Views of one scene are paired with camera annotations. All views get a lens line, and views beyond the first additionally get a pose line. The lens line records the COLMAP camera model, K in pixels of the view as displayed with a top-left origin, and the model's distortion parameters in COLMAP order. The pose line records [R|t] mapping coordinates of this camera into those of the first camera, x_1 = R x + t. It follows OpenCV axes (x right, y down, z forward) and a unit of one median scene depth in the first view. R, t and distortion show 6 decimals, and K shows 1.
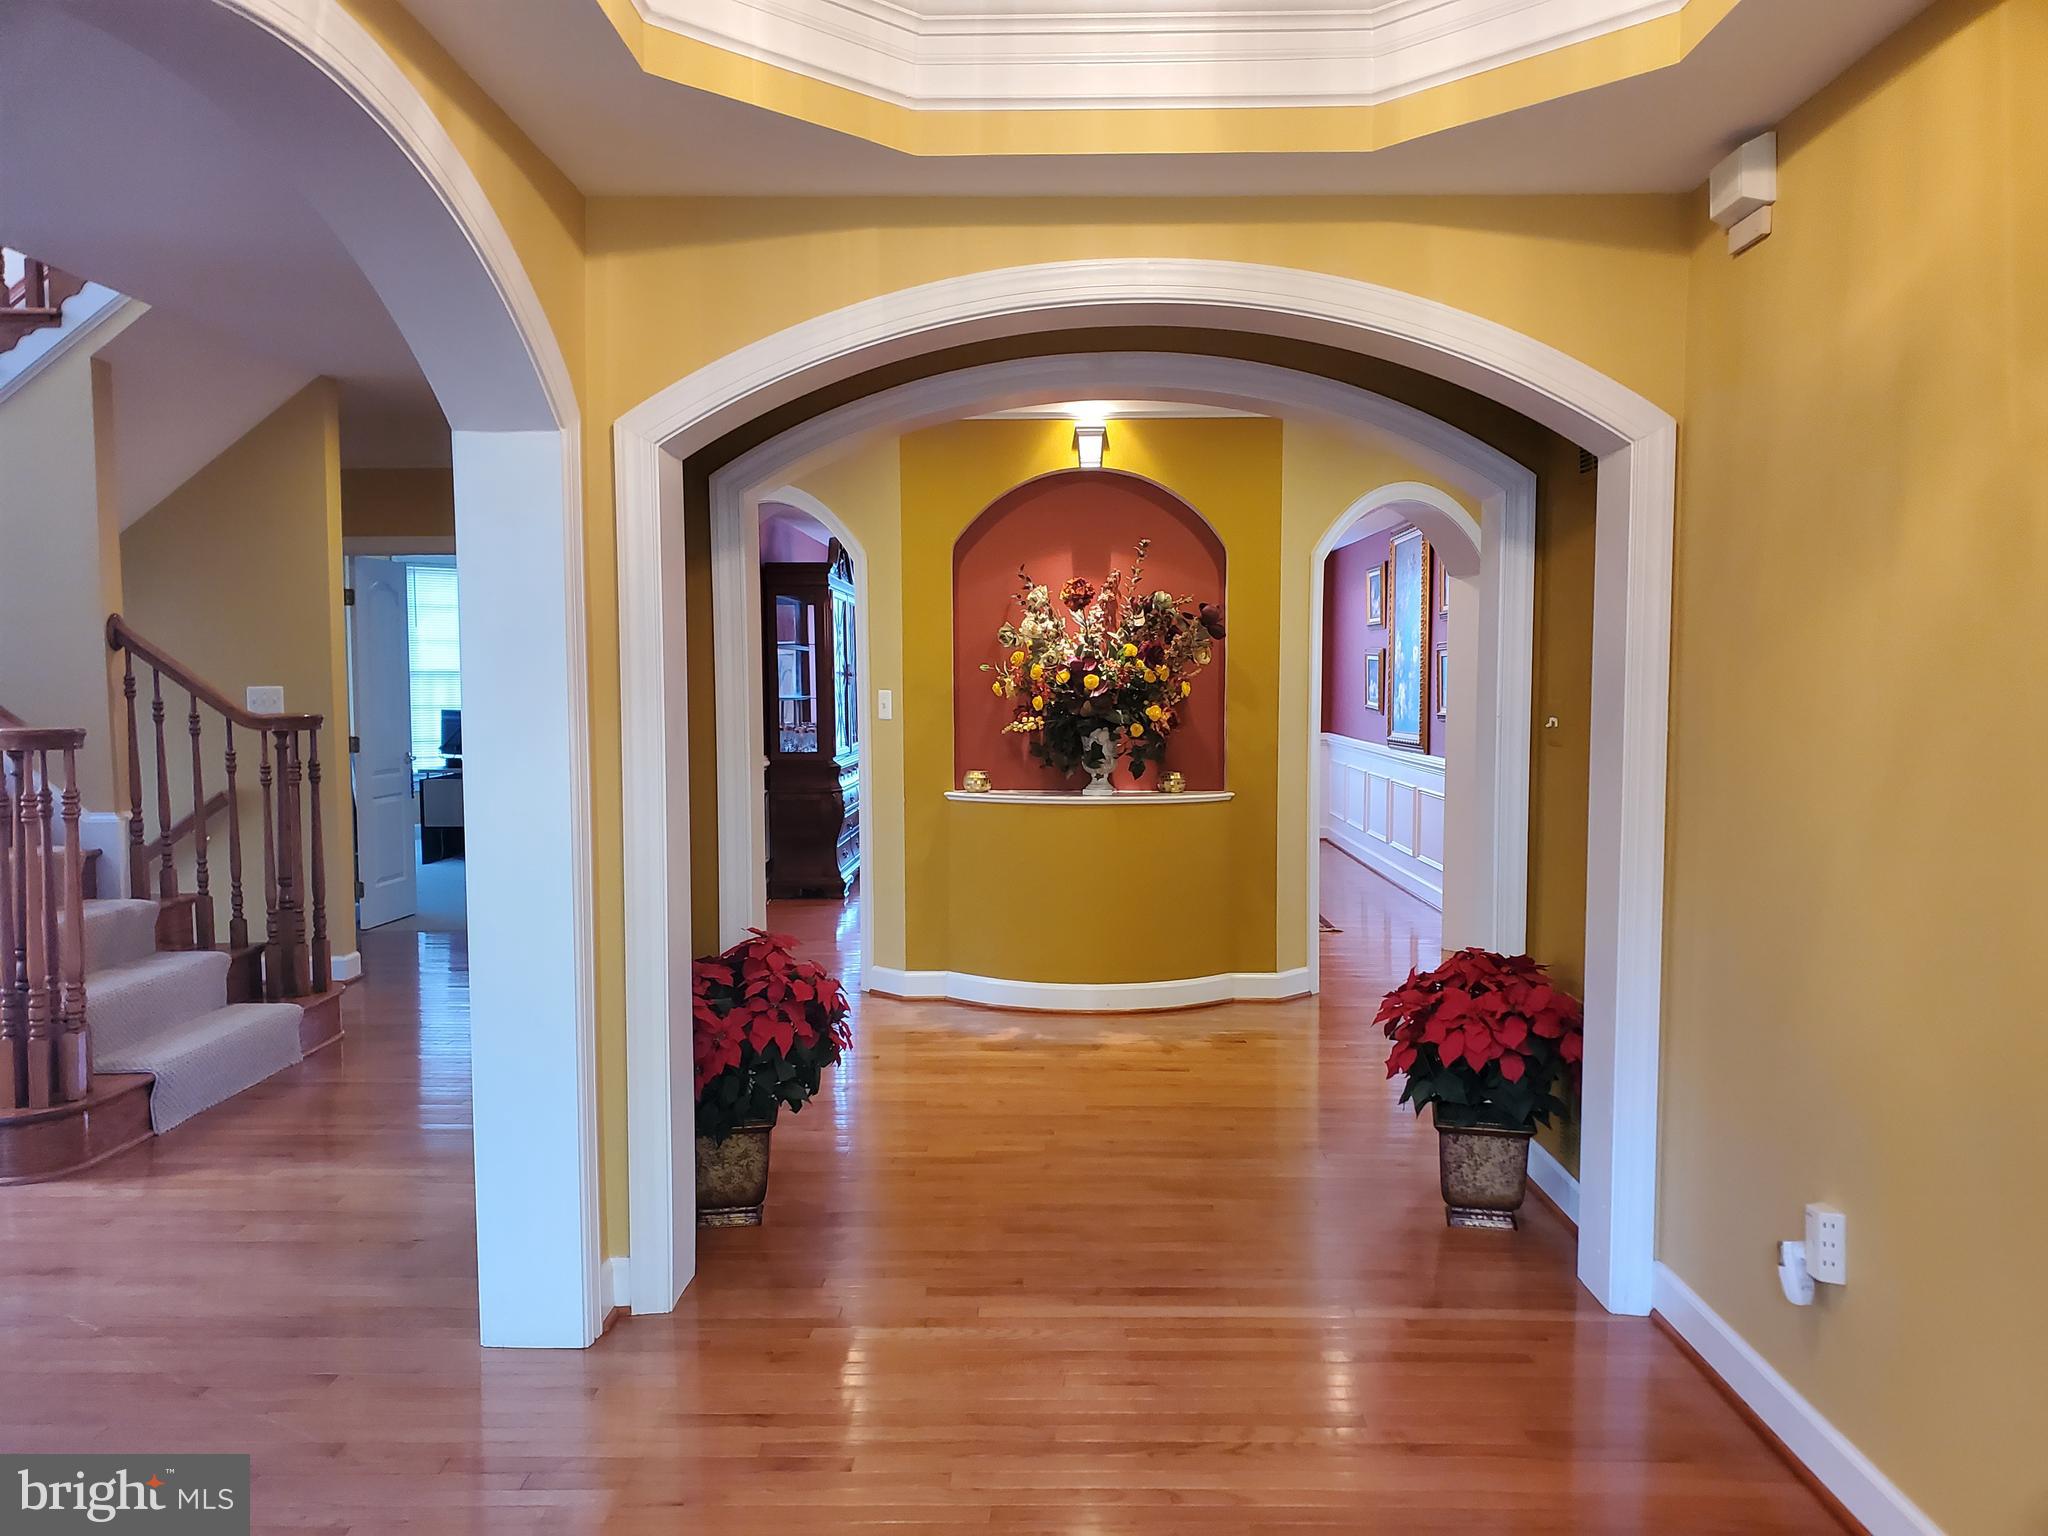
lens RADIAL K [[1604.5, 0, 1027.1], [0, 1604.5, 799.4], [0, 0, 1]] dist [0.124052, -0.201536]
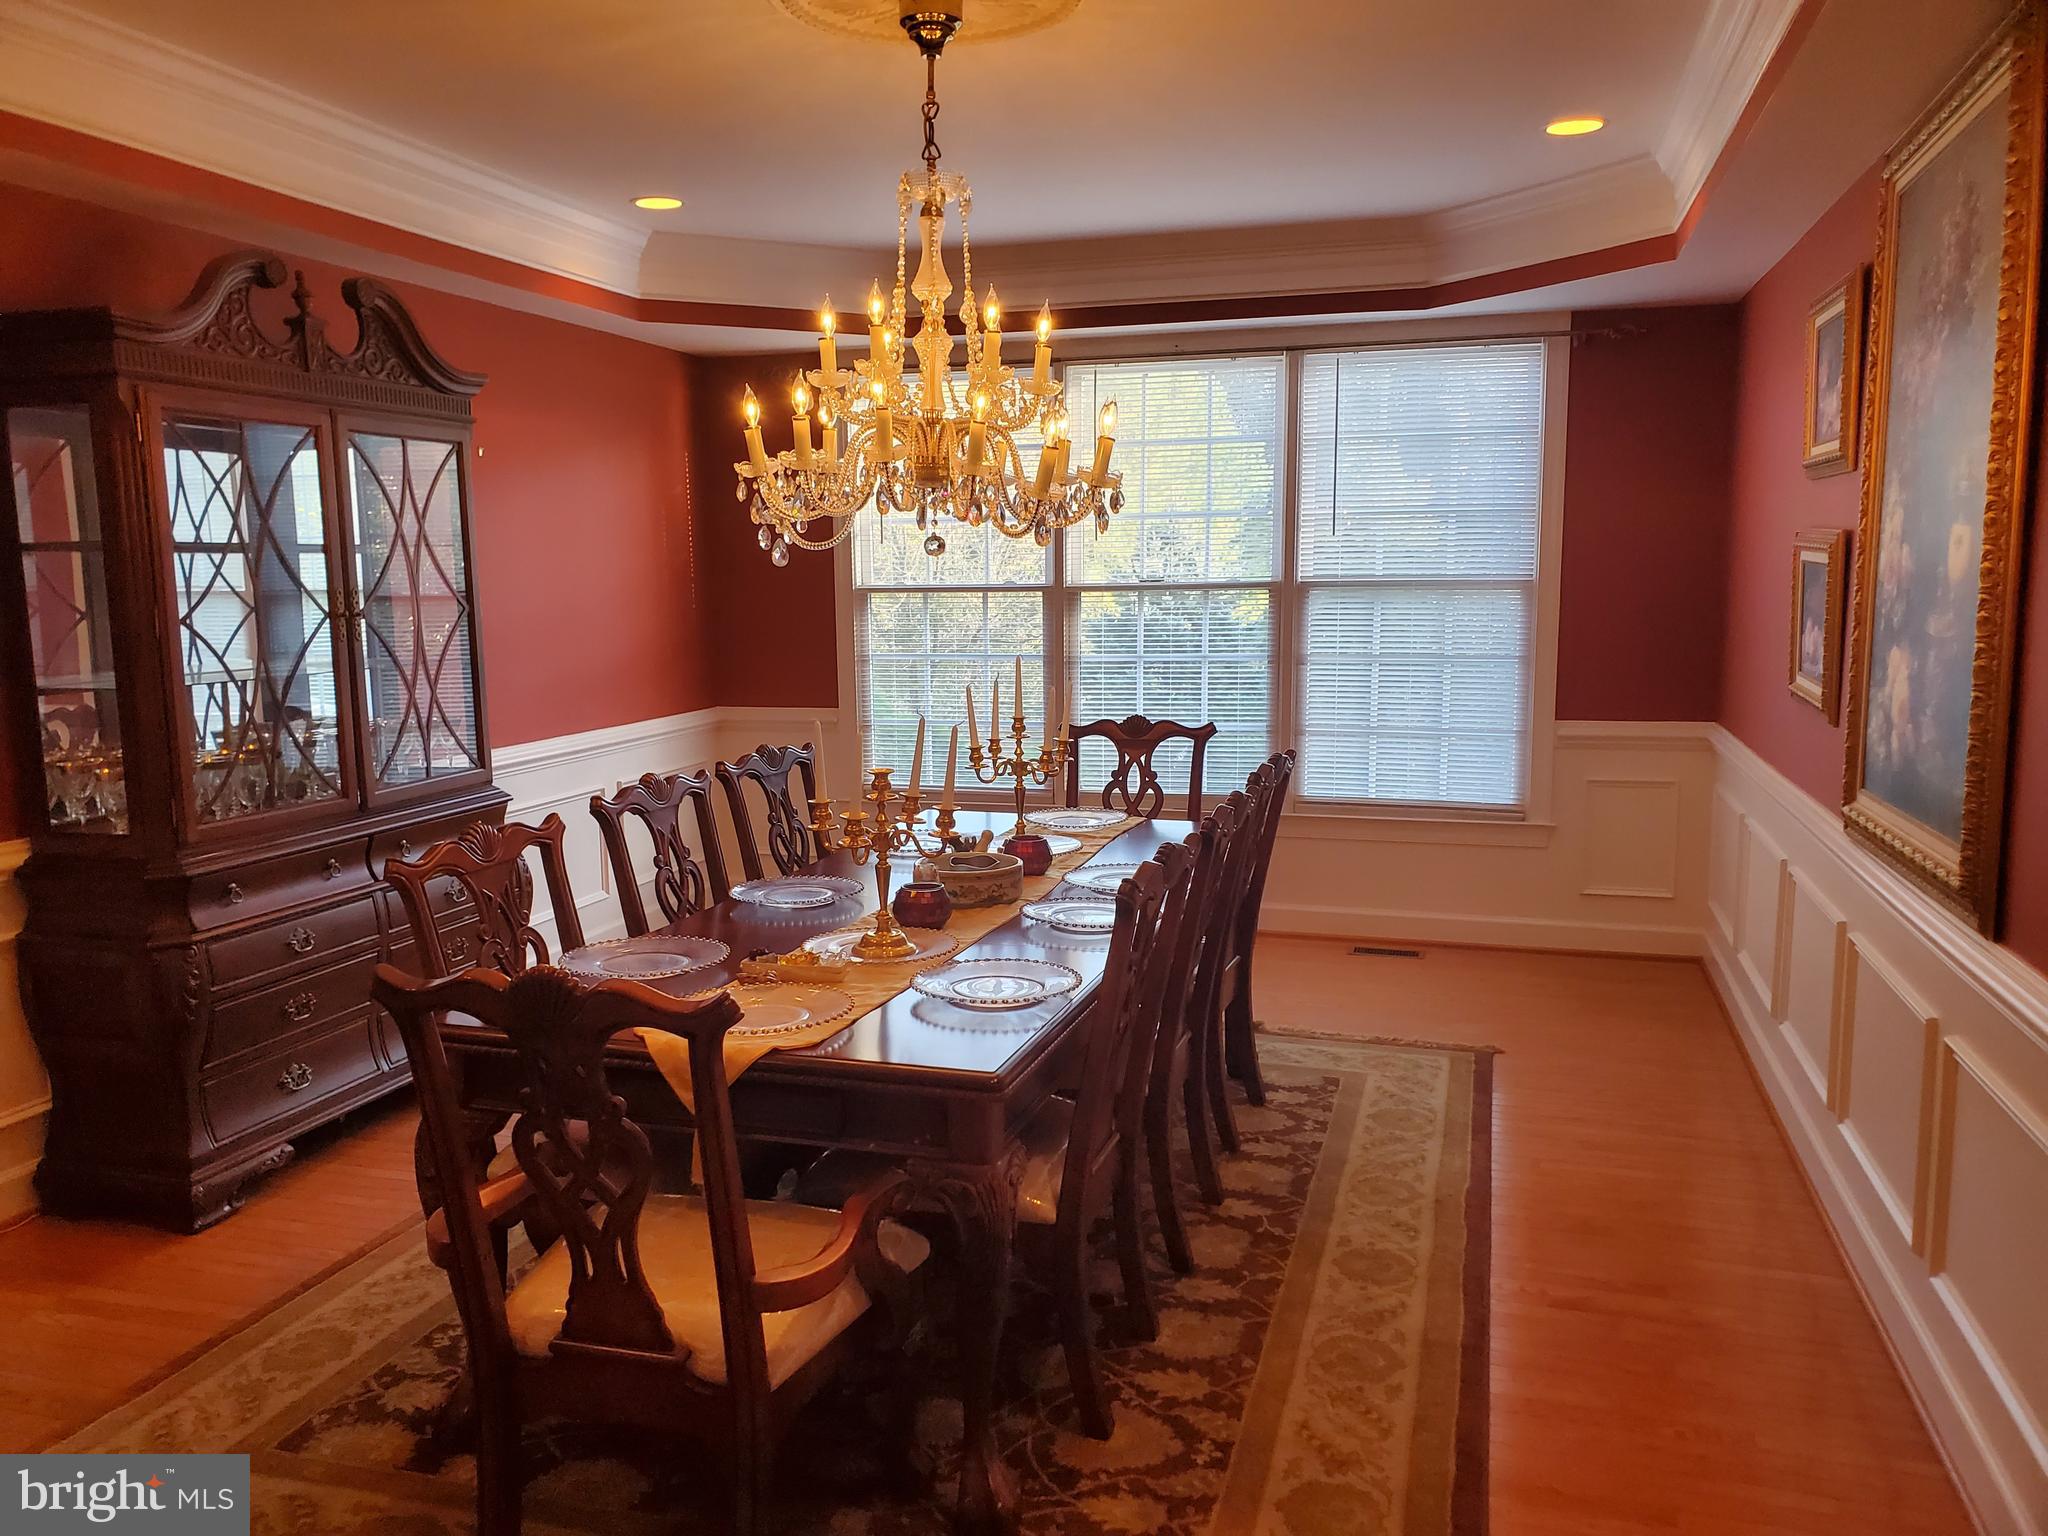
lens RADIAL K [[1604.5, 0, 1027.1], [0, 1604.5, 799.4], [0, 0, 1]] dist [0.124052, -0.201536]
pose [[0.966088, 0.033228, -0.256064, 0.148160], [-0.013745, 0.996897, 0.077504, -0.063153], [0.257845, -0.071357, 0.963548, 0.638112]]
